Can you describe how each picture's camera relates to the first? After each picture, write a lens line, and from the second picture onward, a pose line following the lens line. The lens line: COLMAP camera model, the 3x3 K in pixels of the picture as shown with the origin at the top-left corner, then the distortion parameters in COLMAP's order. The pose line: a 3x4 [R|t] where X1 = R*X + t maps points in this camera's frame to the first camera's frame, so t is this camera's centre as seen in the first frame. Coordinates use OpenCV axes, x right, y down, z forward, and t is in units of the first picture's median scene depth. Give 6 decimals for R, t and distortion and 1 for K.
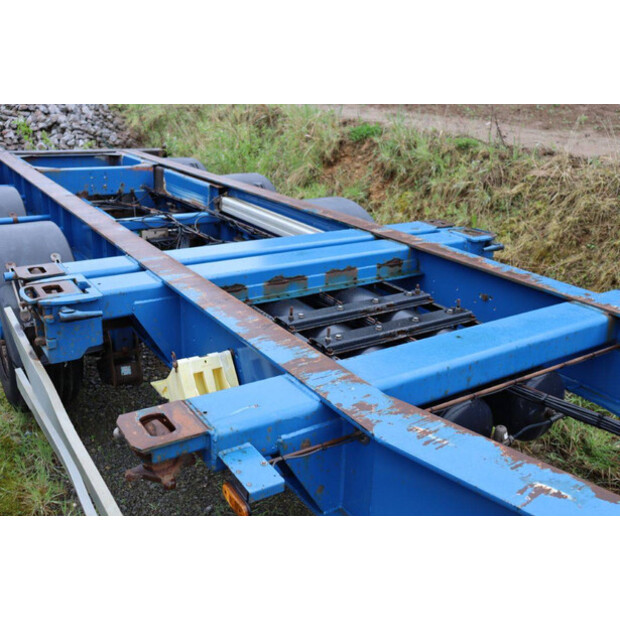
lens RADIAL K [[624.1, 0, 310.0], [0, 624.1, 310.0], [0, 0, 1]] dist [-0.099929, 0.183799]
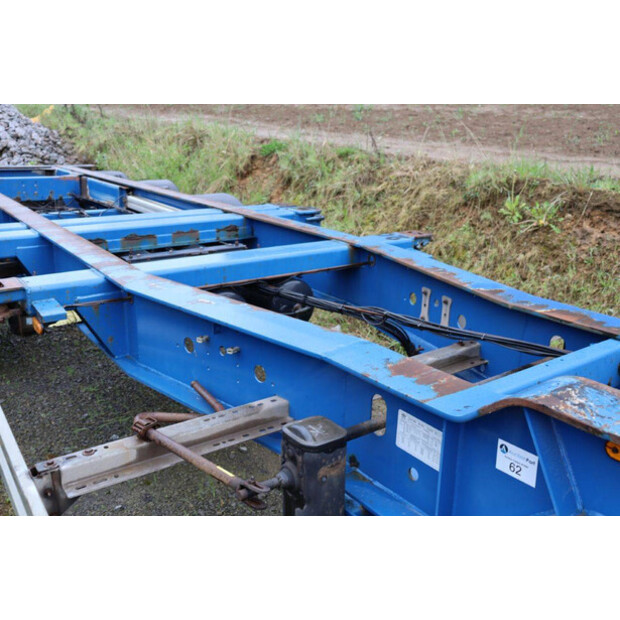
lens RADIAL K [[624.1, 0, 310.0], [0, 624.1, 310.0], [0, 0, 1]] dist [-0.099929, 0.183799]
pose [[0.999008, -0.023582, 0.037764, 0.124291], [0.025443, 0.998446, -0.049581, 0.083057], [-0.036536, 0.050492, 0.998056, -0.154183]]
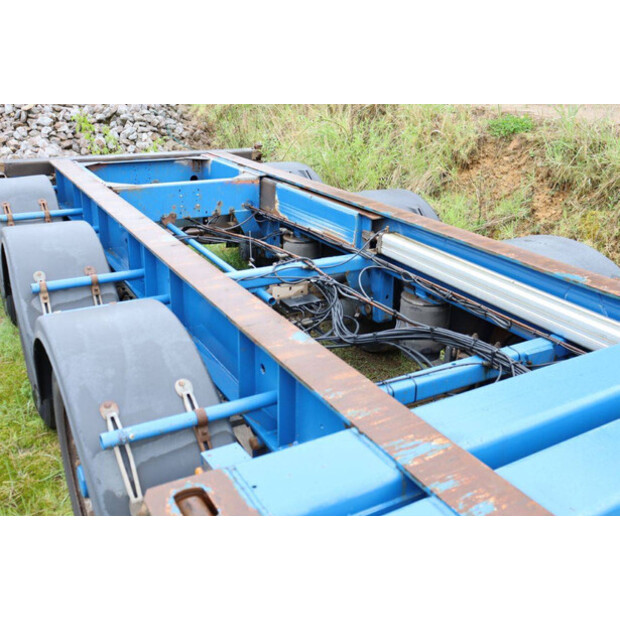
lens RADIAL K [[624.1, 0, 310.0], [0, 624.1, 310.0], [0, 0, 1]] dist [-0.099929, 0.183799]
pose [[0.998177, 0.006282, -0.060035, -0.137522], [-0.004371, 0.999481, 0.031923, -0.091099], [0.060204, -0.031602, 0.997686, 0.231644]]
